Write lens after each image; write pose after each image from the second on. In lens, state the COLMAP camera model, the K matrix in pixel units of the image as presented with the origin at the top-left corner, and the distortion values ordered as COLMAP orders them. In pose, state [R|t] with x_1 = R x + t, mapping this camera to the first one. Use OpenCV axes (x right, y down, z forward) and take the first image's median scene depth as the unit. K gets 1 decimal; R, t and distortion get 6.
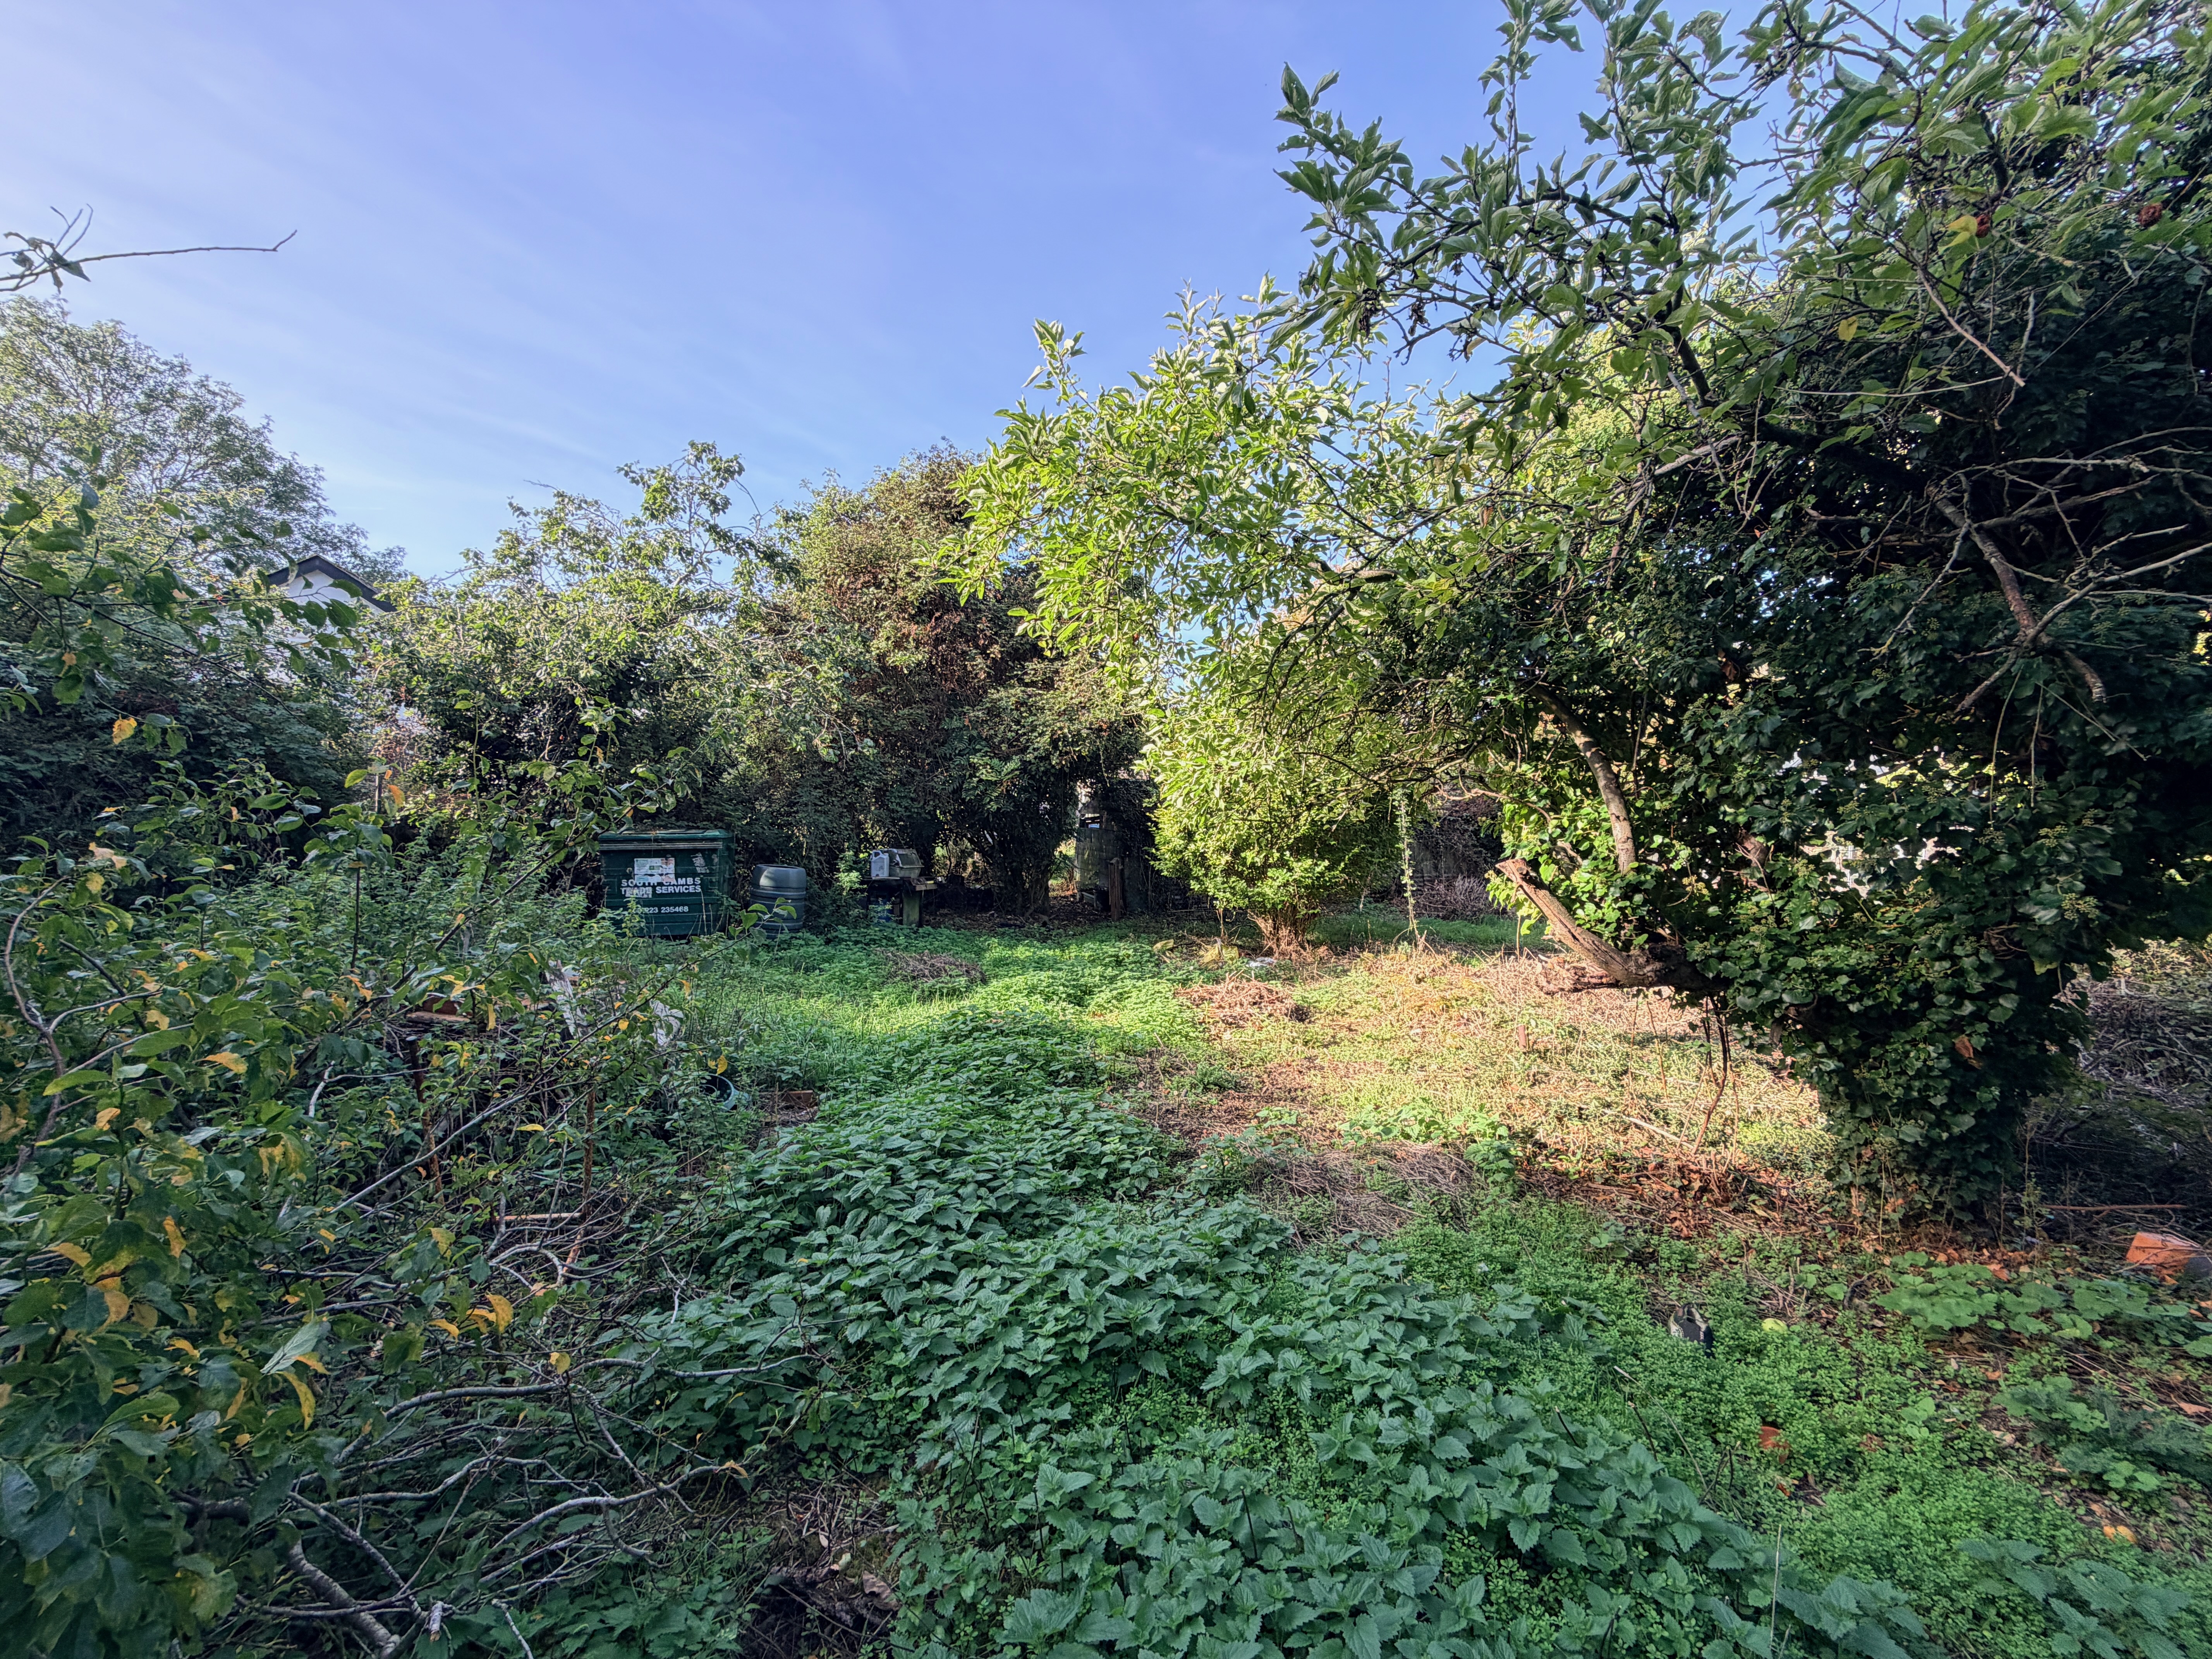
lens RADIAL K [[879.8, 0, 1106.0], [0, 879.8, 828.9], [0, 0, 1]] dist [0.000589, -0.000350]
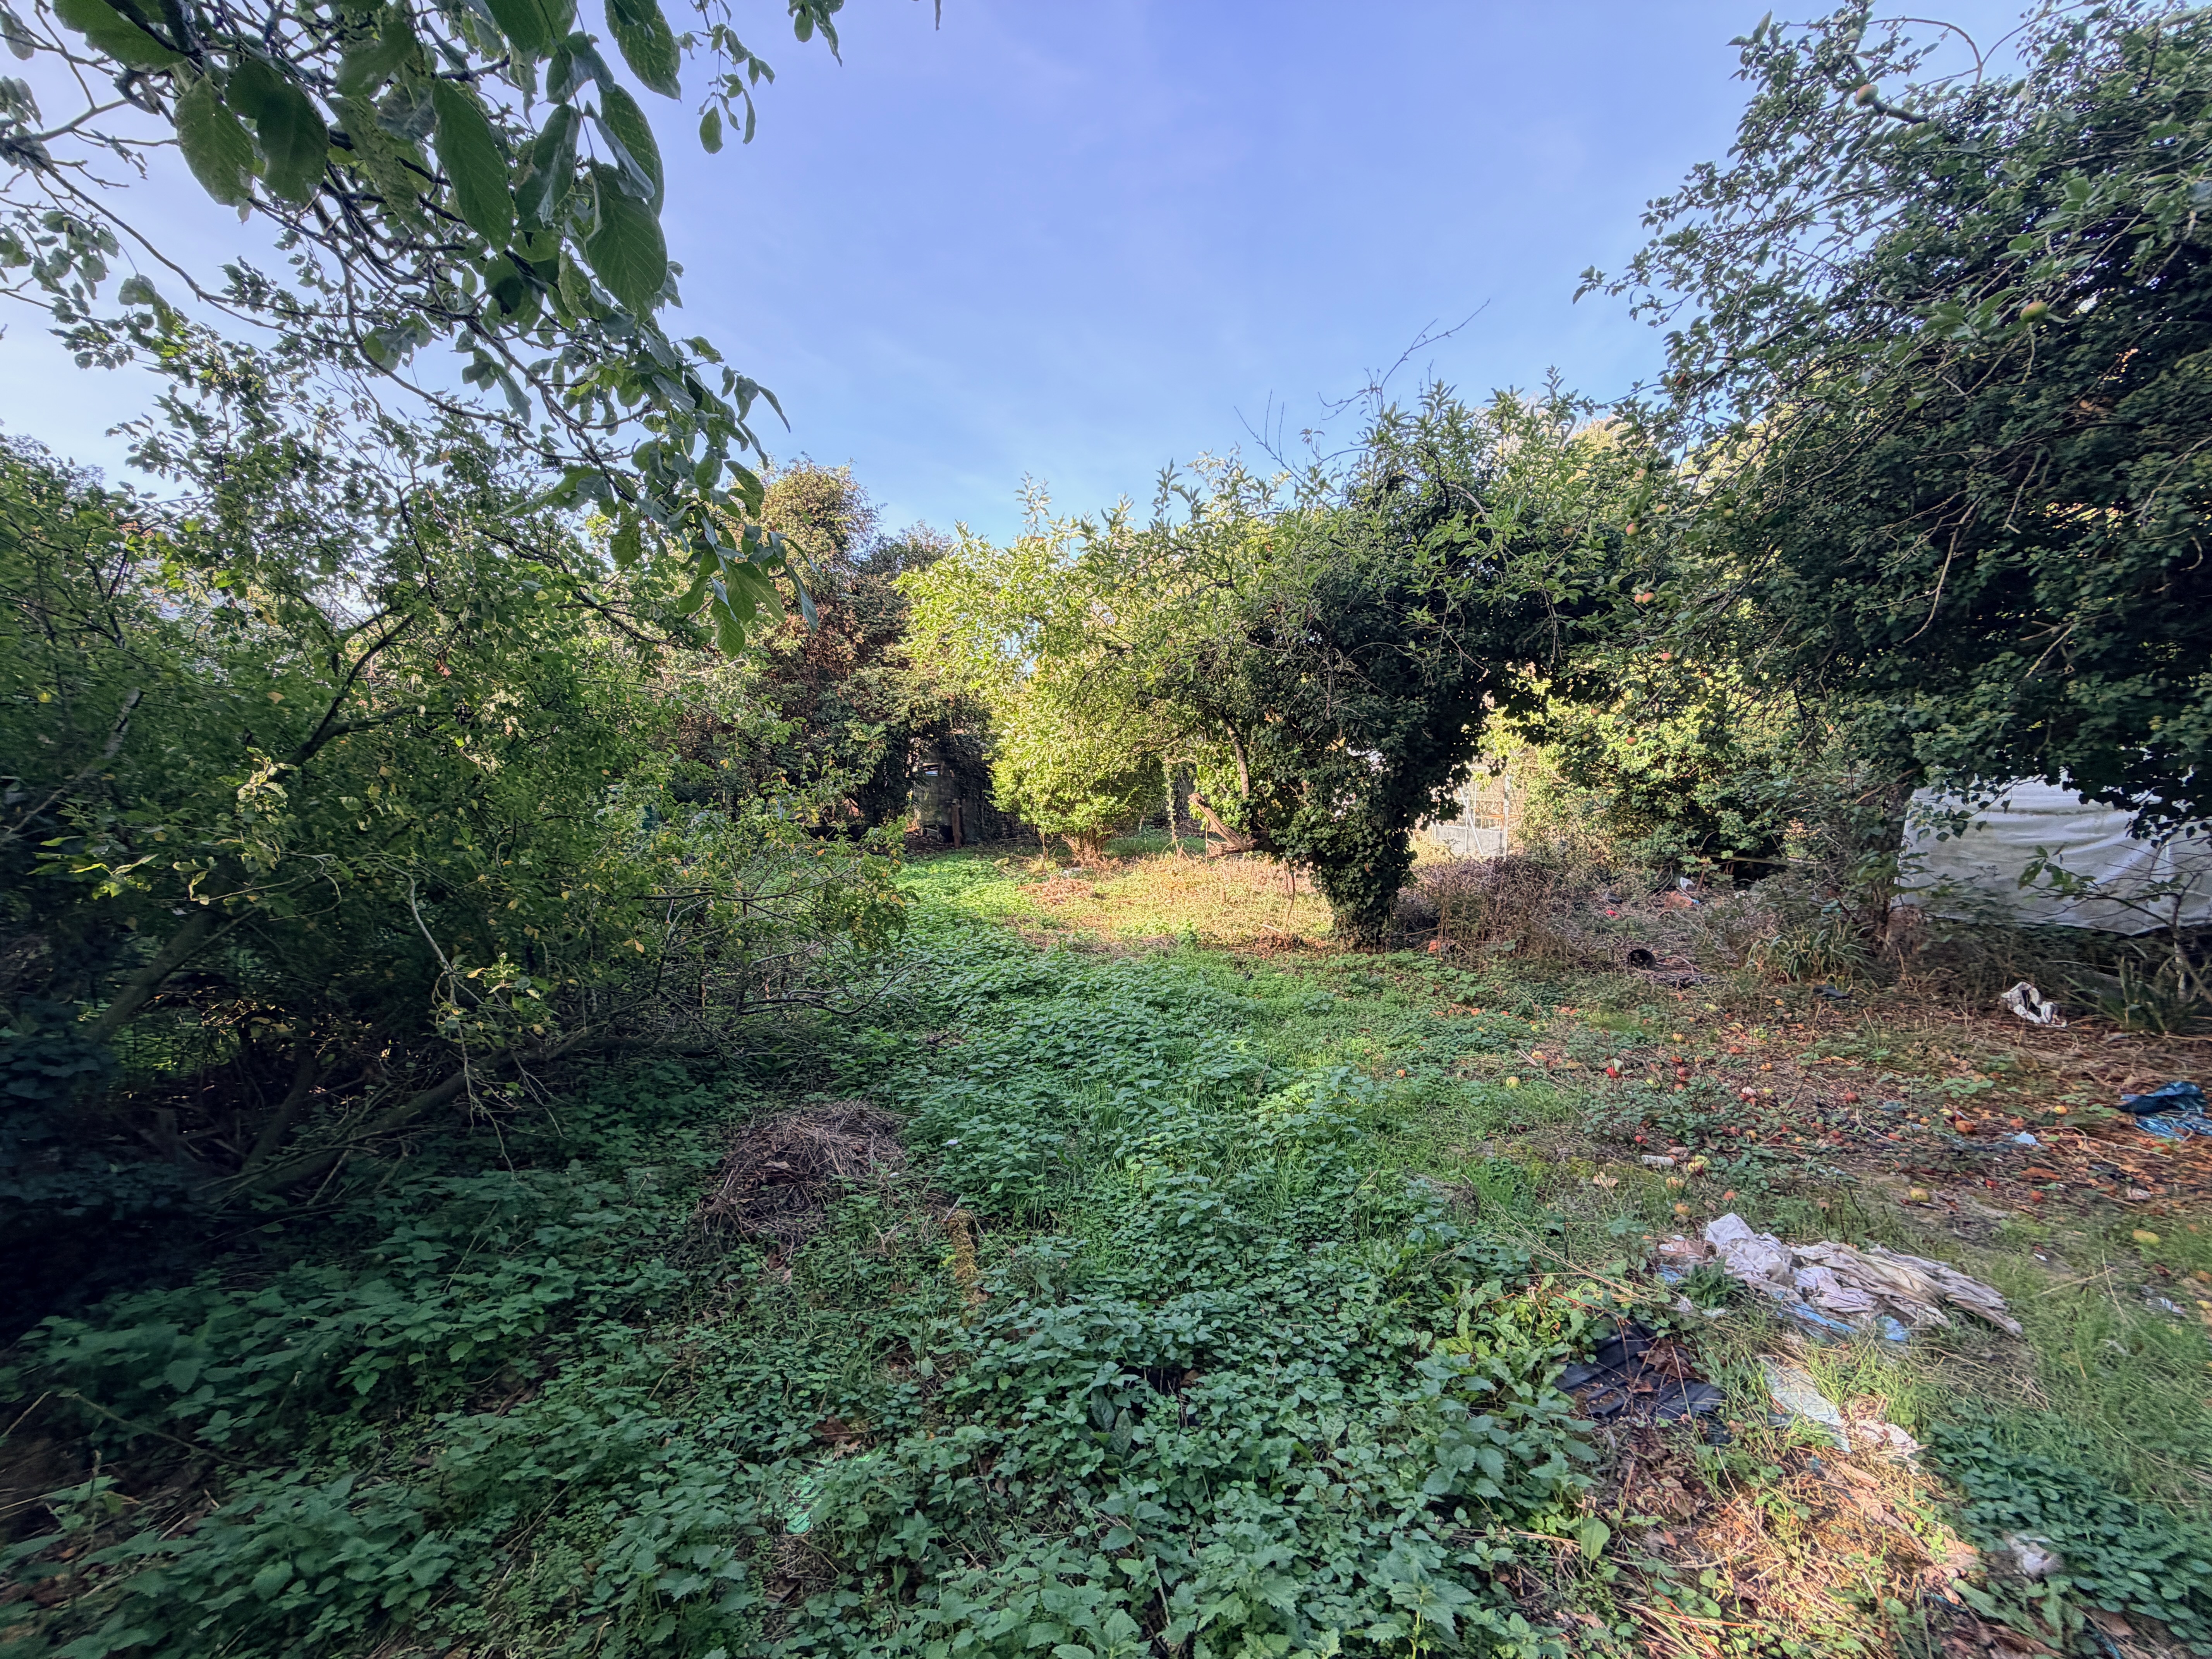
lens RADIAL K [[879.8, 0, 1105.4], [0, 879.8, 828.9], [0, 0, 1]] dist [0.000589, -0.000350]
pose [[0.975590, -0.030575, 0.217459, -0.076200], [0.015861, 0.997484, 0.069090, -0.011012], [-0.219024, -0.063954, 0.973621, -0.380578]]
